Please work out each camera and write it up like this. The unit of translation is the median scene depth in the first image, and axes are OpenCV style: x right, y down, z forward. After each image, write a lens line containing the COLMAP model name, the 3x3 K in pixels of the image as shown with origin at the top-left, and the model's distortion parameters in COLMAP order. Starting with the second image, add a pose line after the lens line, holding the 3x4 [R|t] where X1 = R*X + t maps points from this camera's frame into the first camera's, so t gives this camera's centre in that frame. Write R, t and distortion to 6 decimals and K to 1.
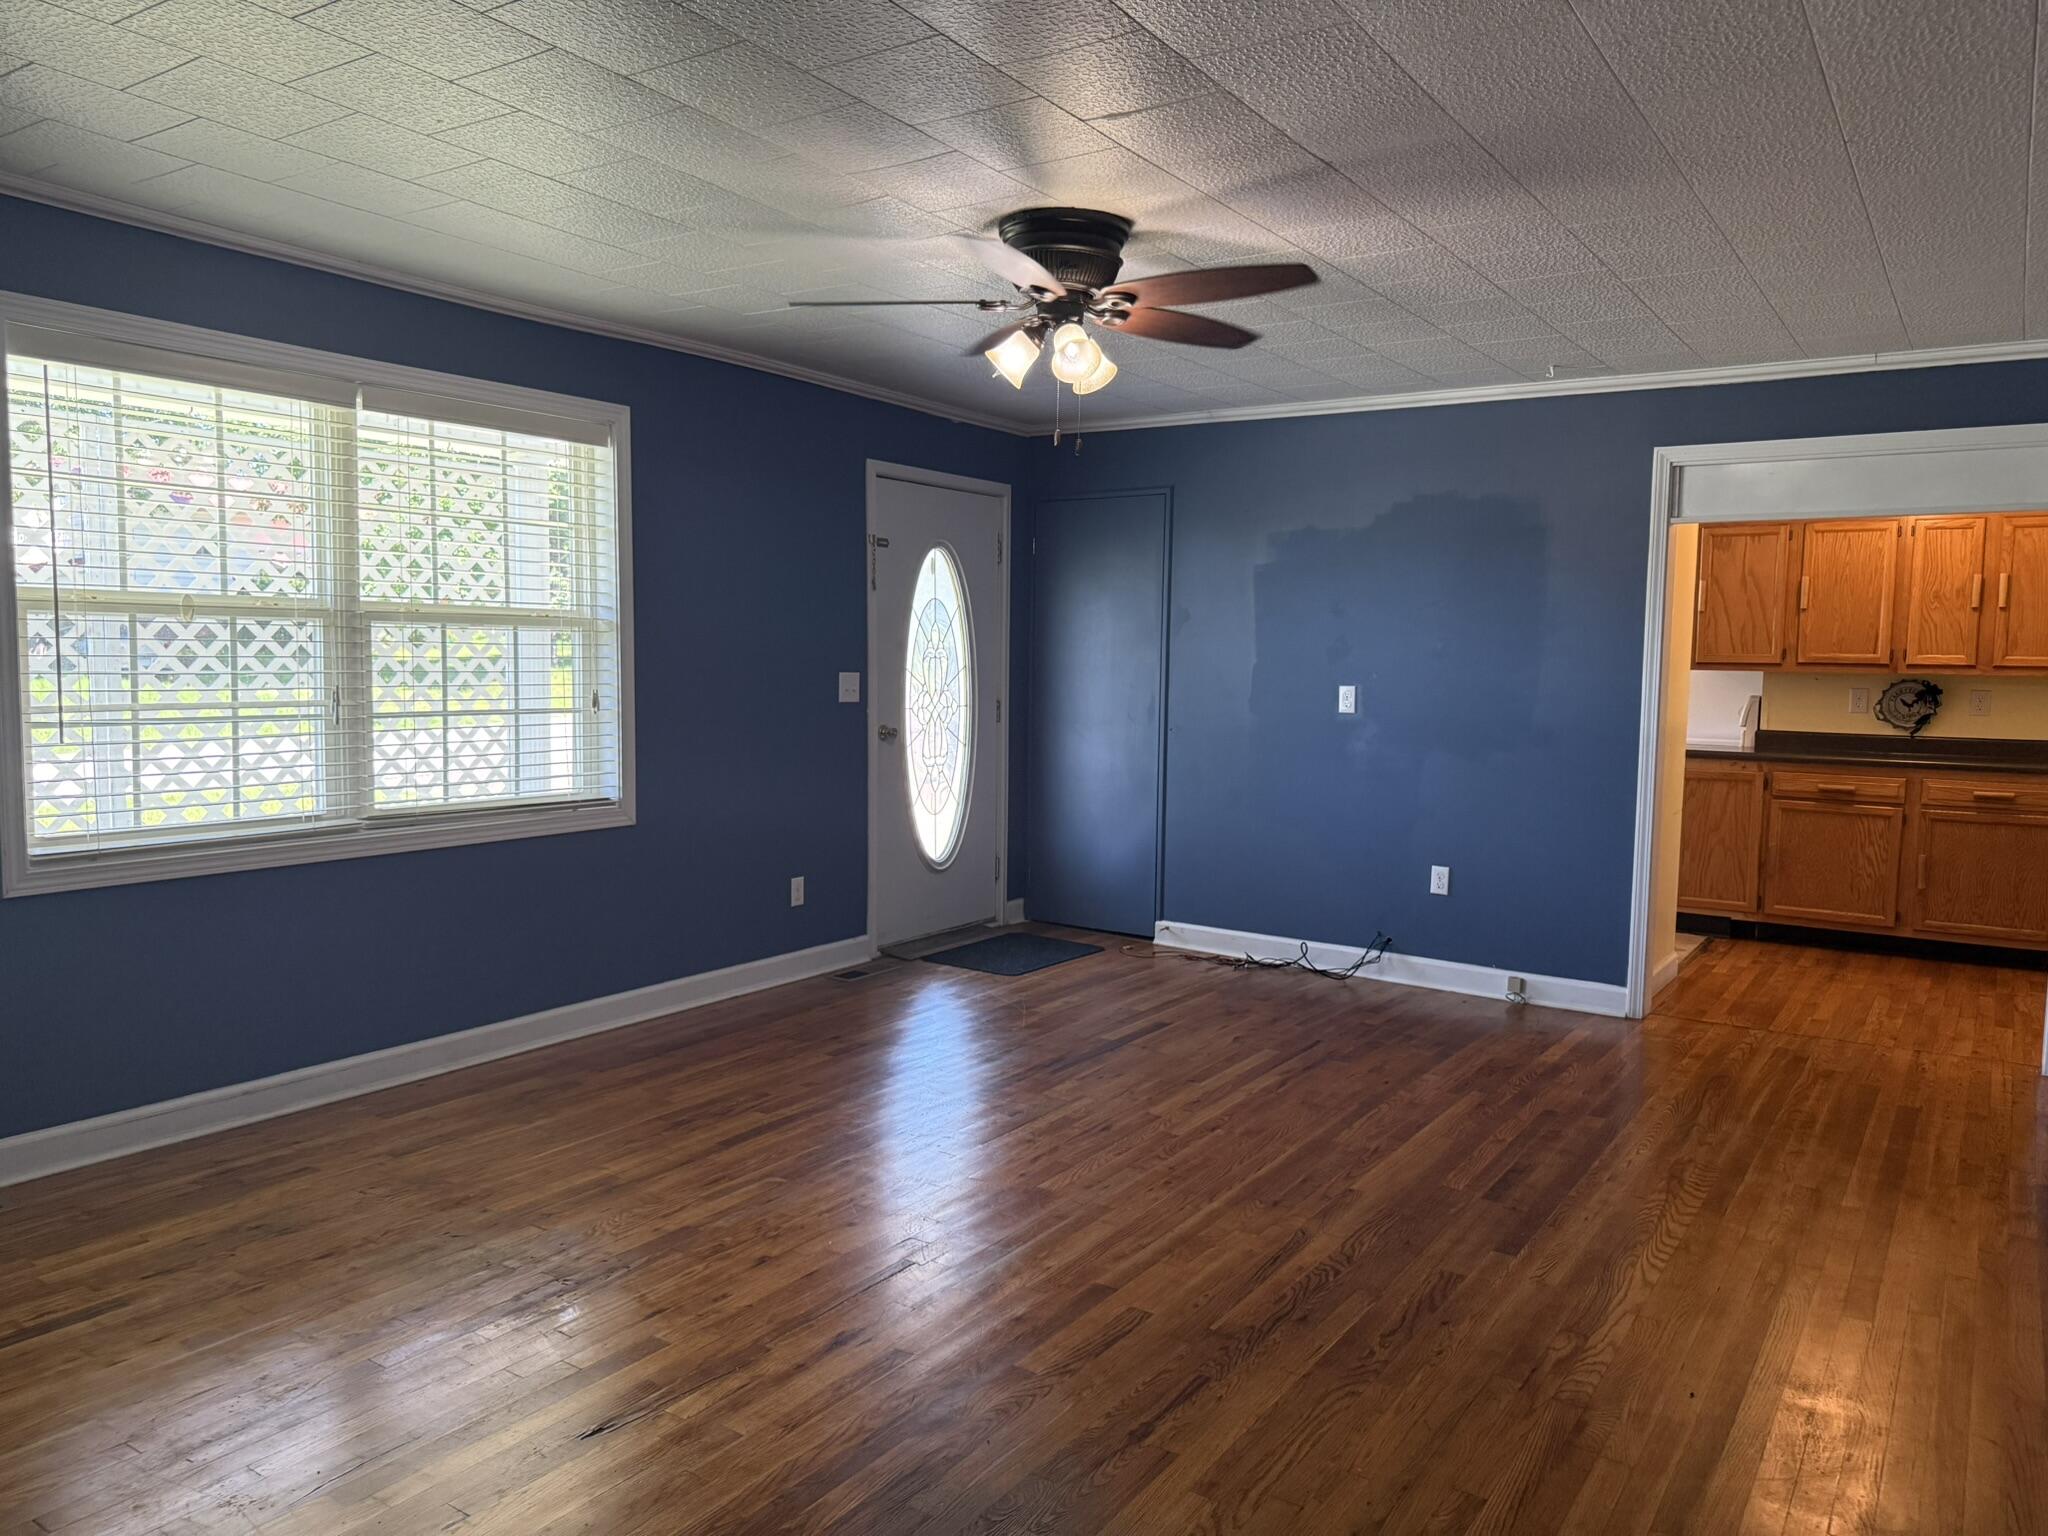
lens RADIAL K [[1442.3, 0, 1023.9], [0, 1442.3, 772.8], [0, 0, 1]] dist [0.079778, -0.116922]
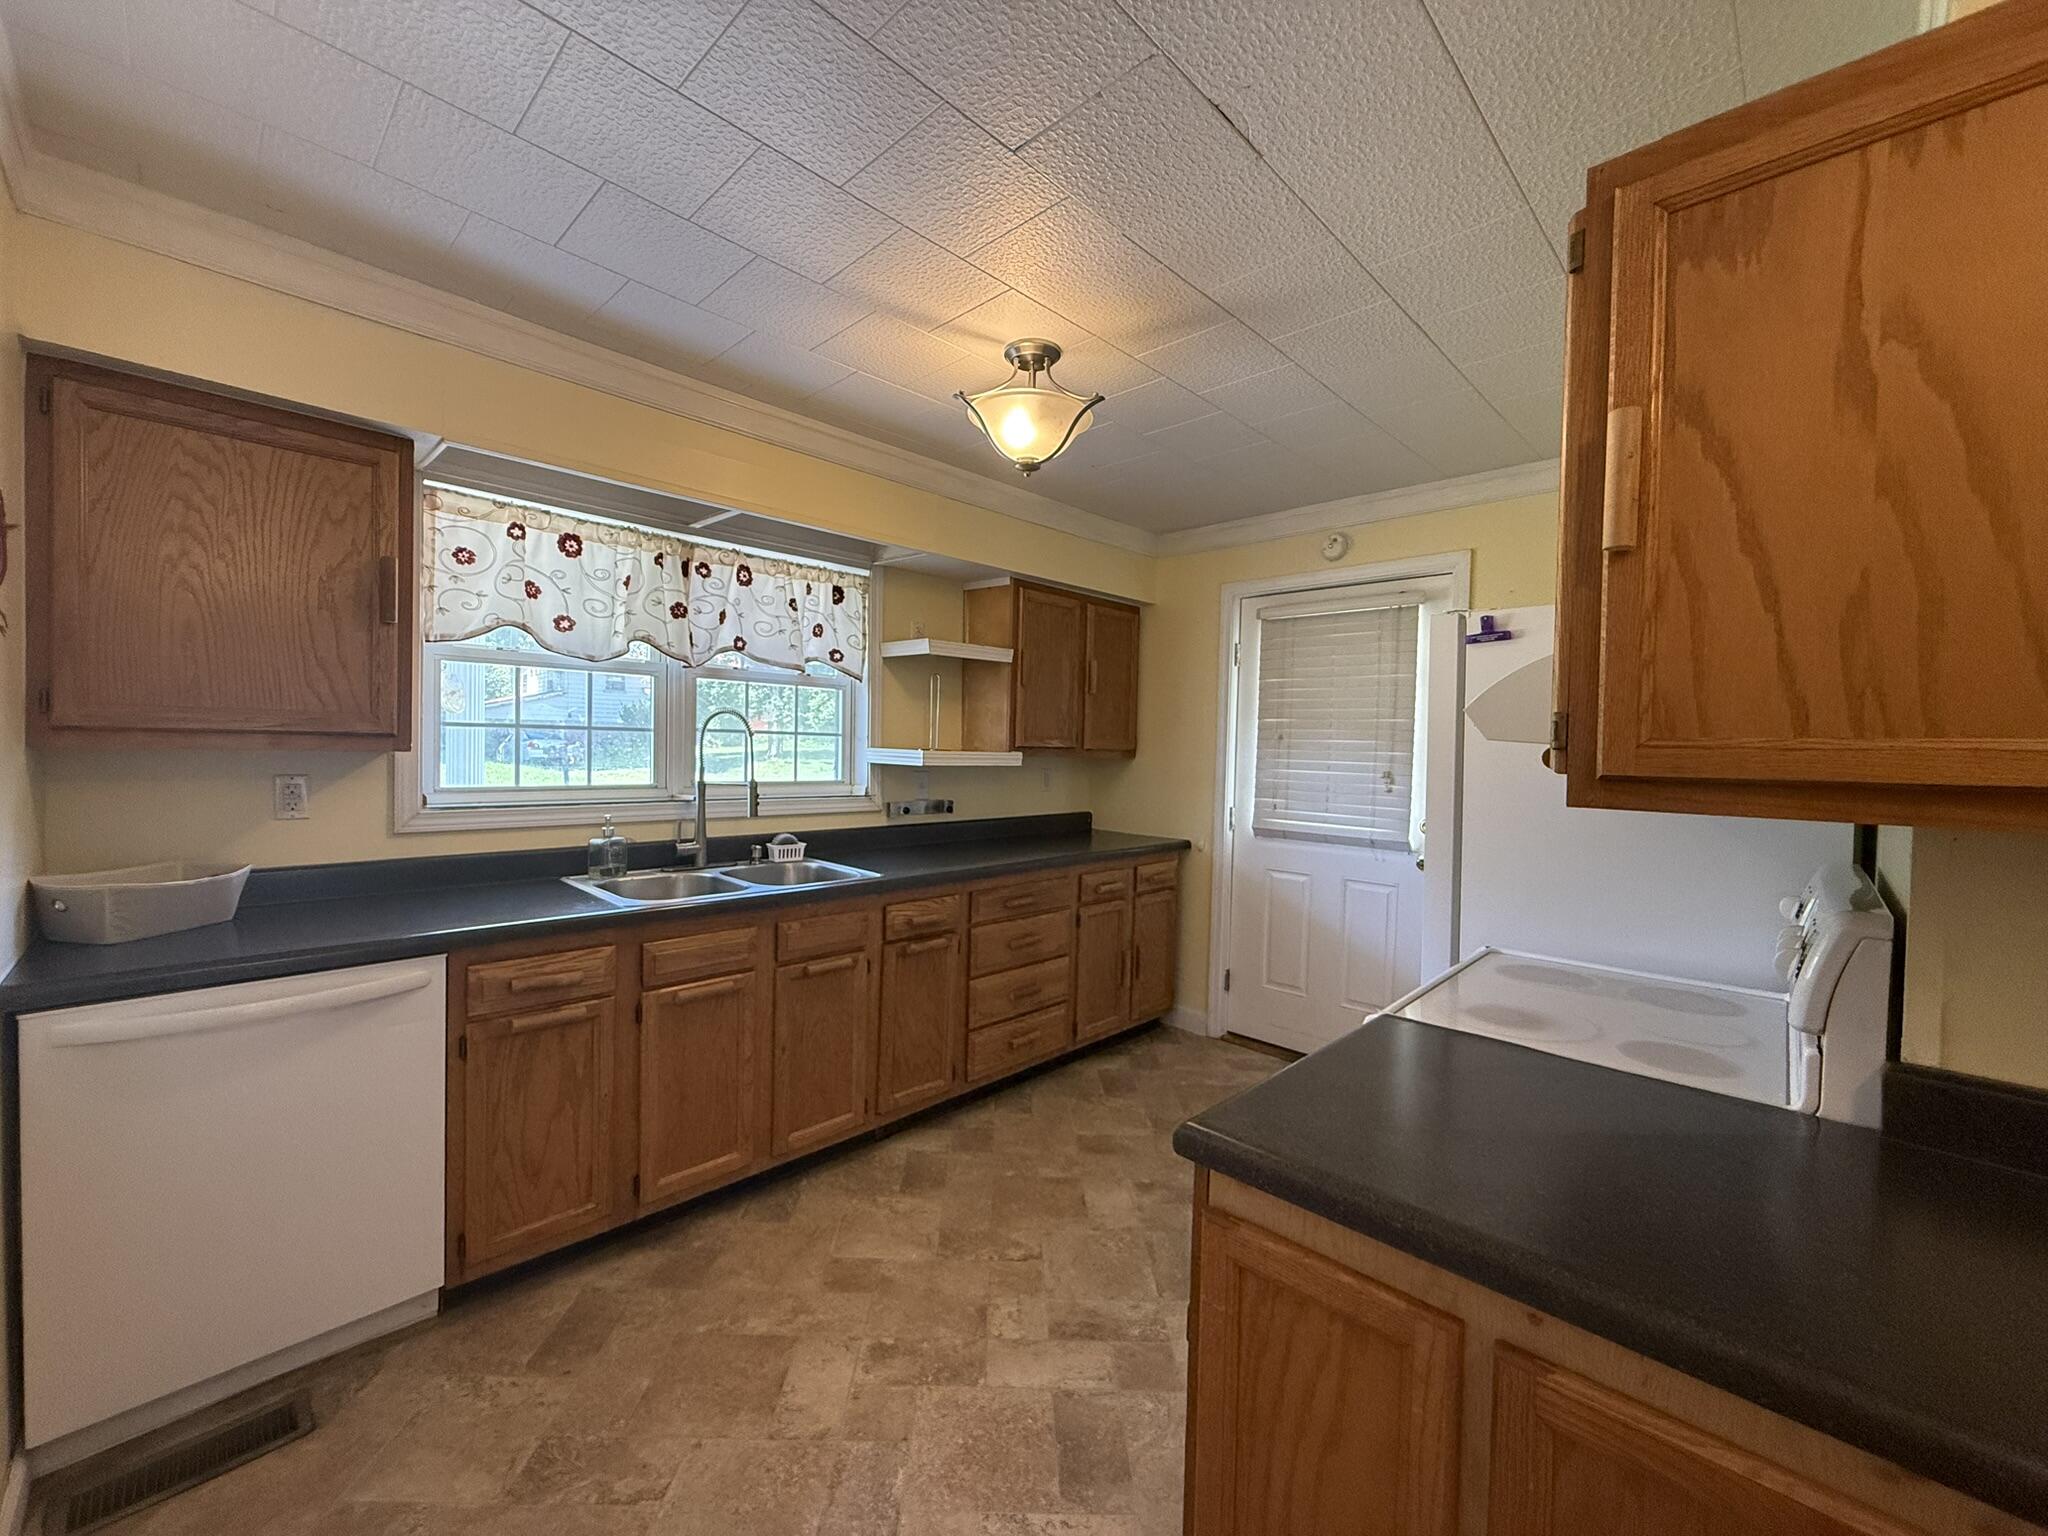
lens RADIAL K [[818.0, 0, 1017.9], [0, 818.0, 765.2], [0, 0, 1]] dist [-0.000118, 0.000175]
pose [[0.983424, 0.011733, -0.180938, 0.633033], [-0.024246, 0.997452, -0.067096, -0.107089], [0.179690, 0.070371, 0.981203, 1.378730]]
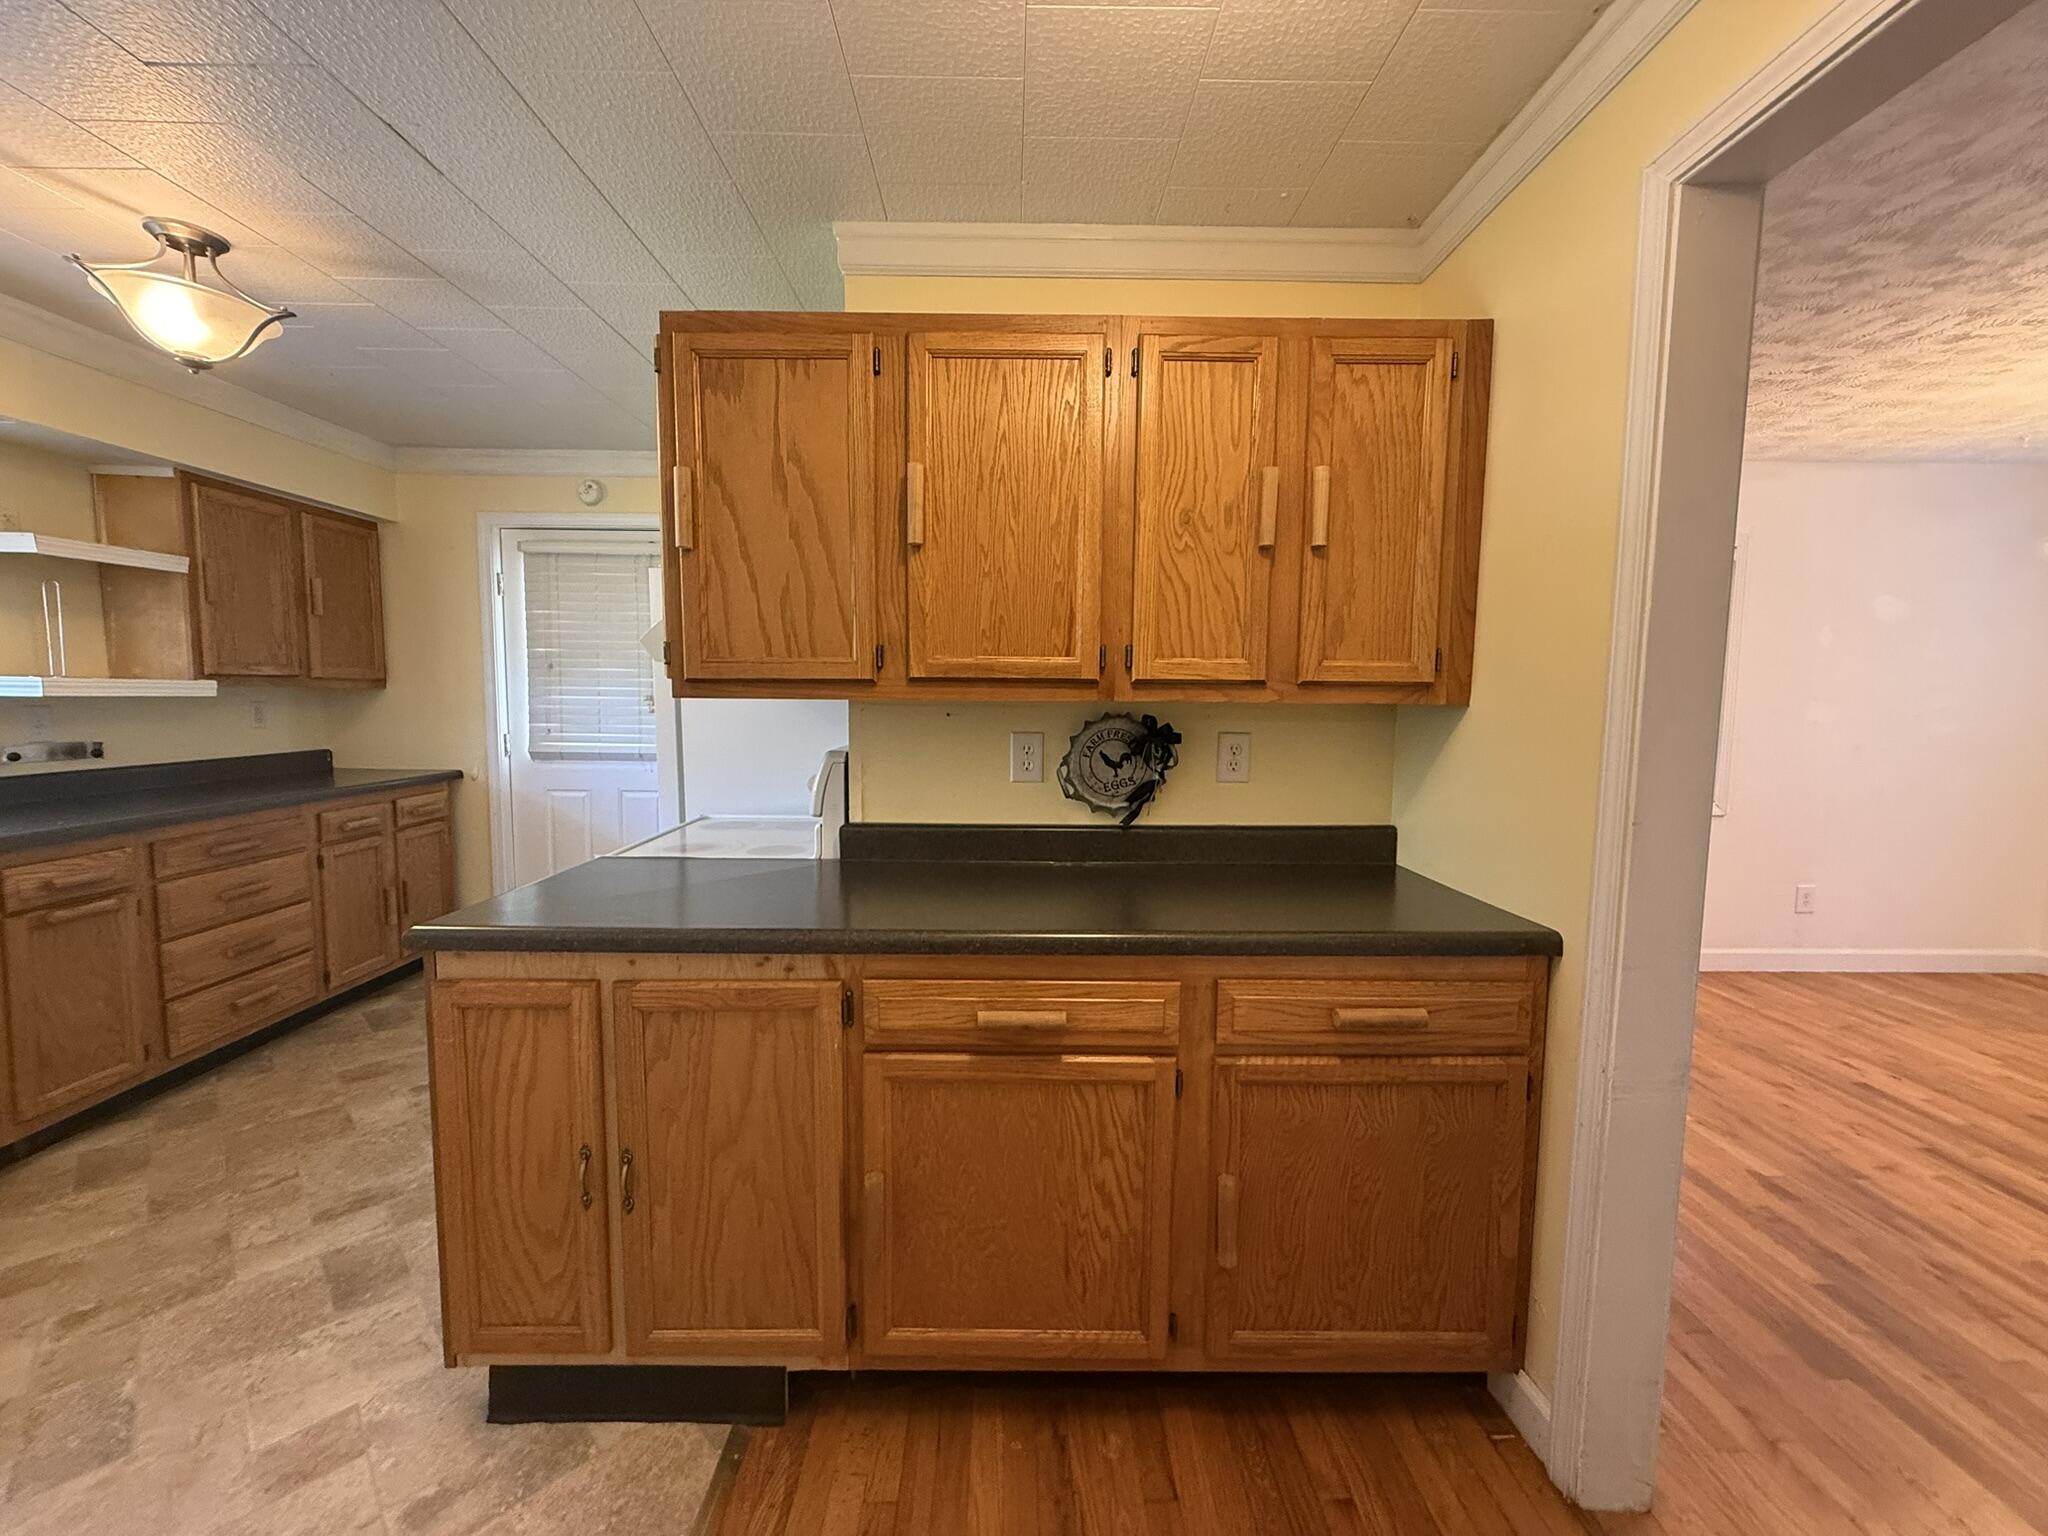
lens RADIAL K [[818.0, 0, 1017.9], [0, 818.0, 765.2], [0, 0, 1]] dist [-0.000118, 0.000175]
pose [[0.825762, -0.055743, 0.561258, 0.656968], [0.052485, 0.998381, 0.021938, -0.083854], [-0.561572, 0.011342, 0.827350, 1.227960]]
